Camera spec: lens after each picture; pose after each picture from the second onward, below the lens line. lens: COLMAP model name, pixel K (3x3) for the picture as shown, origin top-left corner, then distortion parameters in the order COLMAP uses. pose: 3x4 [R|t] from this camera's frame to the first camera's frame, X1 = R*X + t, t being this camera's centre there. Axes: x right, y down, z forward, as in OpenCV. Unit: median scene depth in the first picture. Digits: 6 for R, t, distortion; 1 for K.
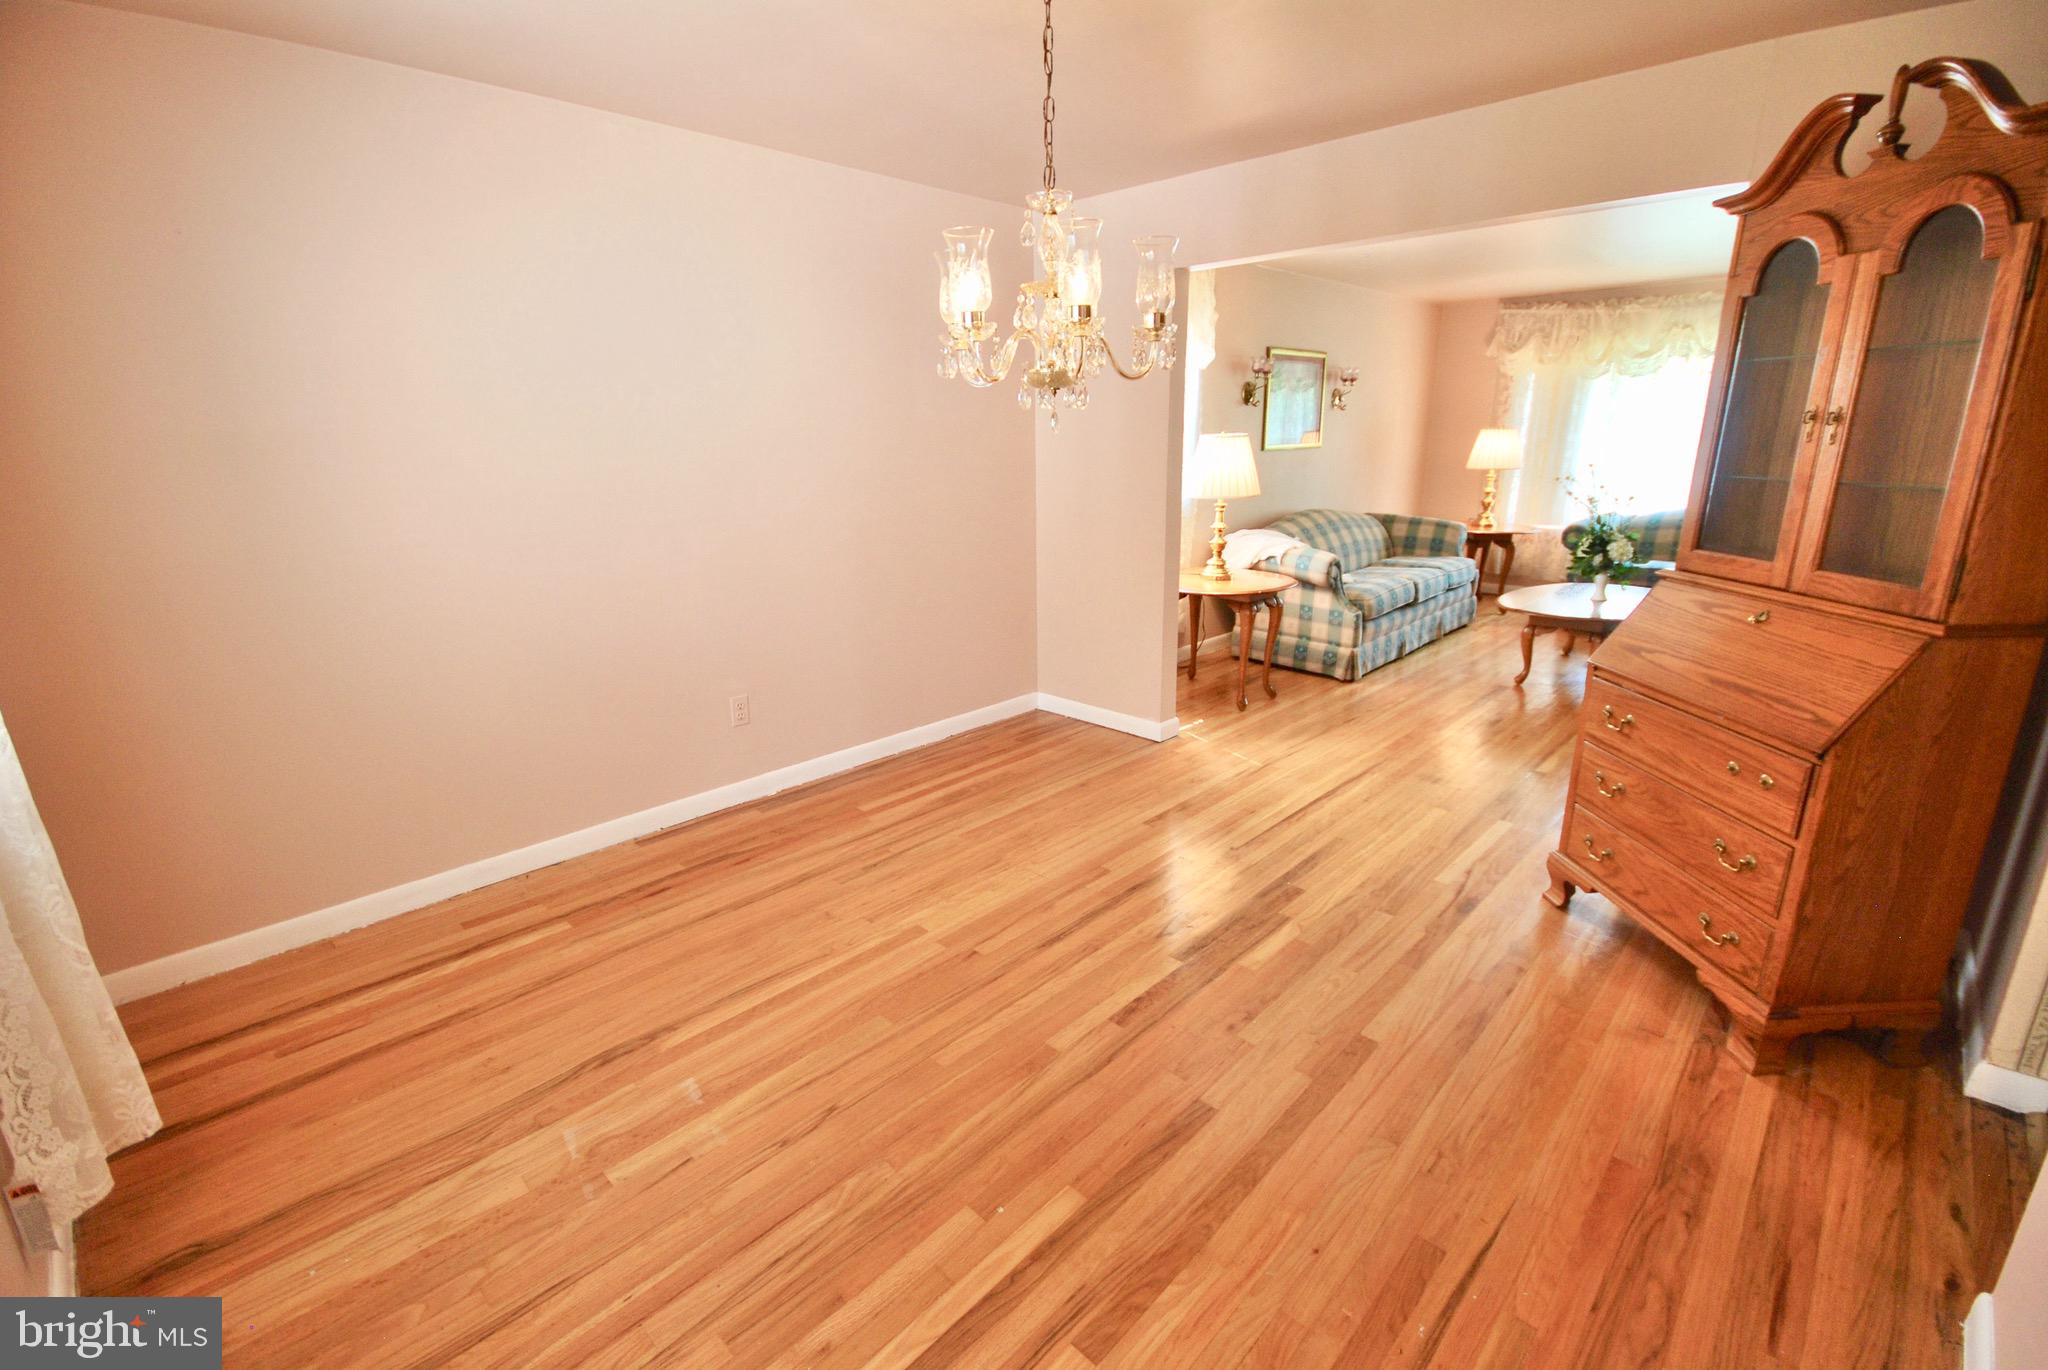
lens RADIAL K [[905.4, 0, 1016.1], [0, 905.4, 696.0], [0, 0, 1]] dist [0.011949, -0.009414]
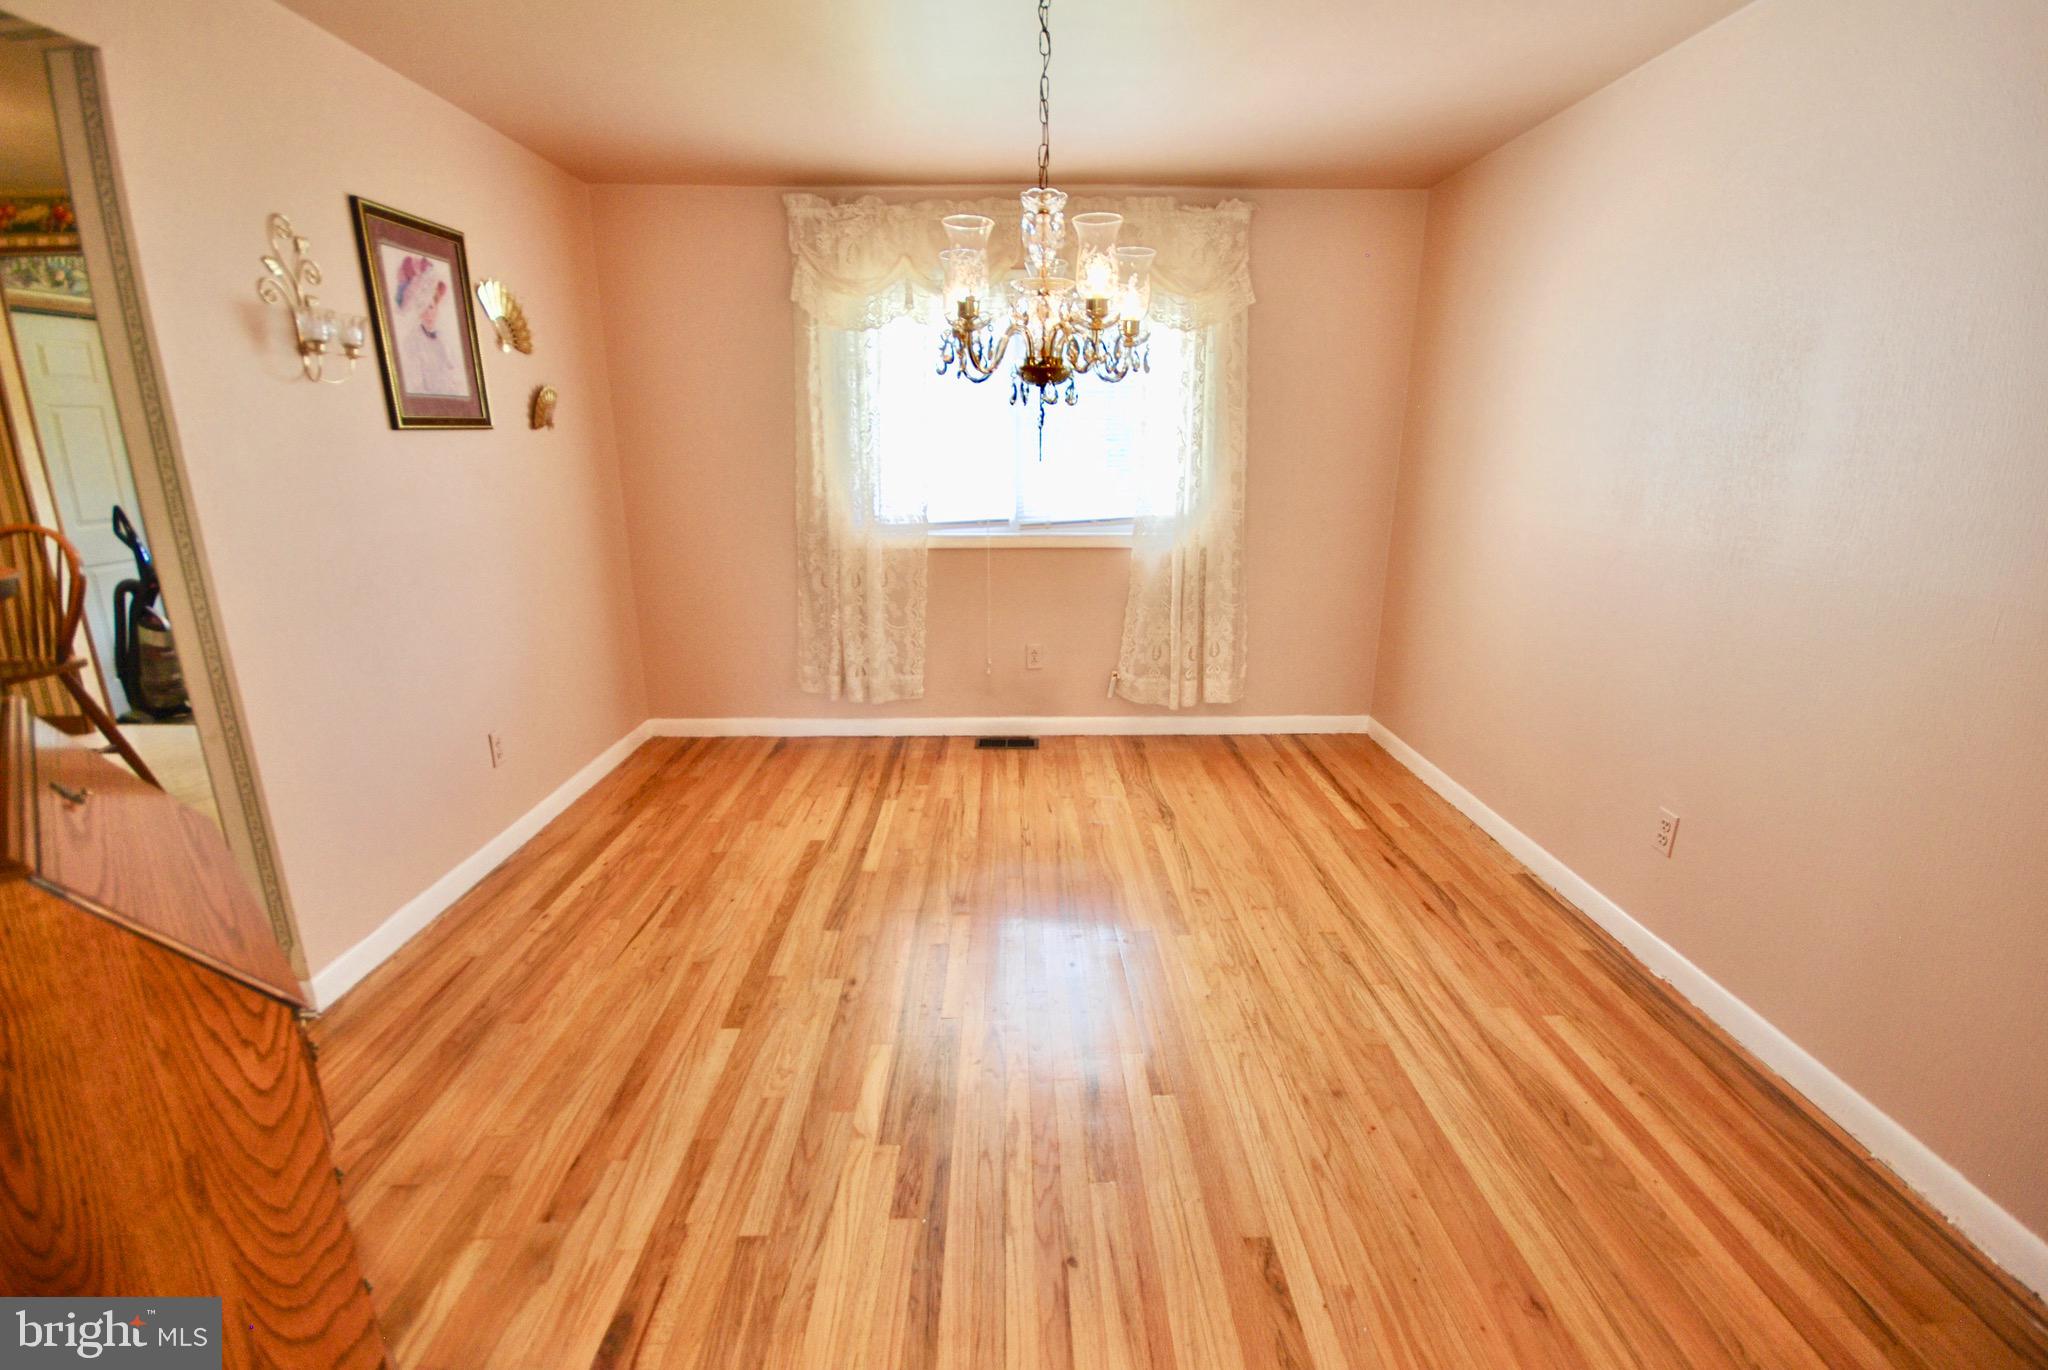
lens RADIAL K [[905.4, 0, 1021.5], [0, 905.4, 678.2], [0, 0, 1]] dist [0.011949, -0.009414]
pose [[-0.703718, 0.195743, -0.682983, 0.640430], [-0.192949, 0.872517, 0.448870, -0.395450], [0.683778, 0.447659, -0.576238, 1.345329]]
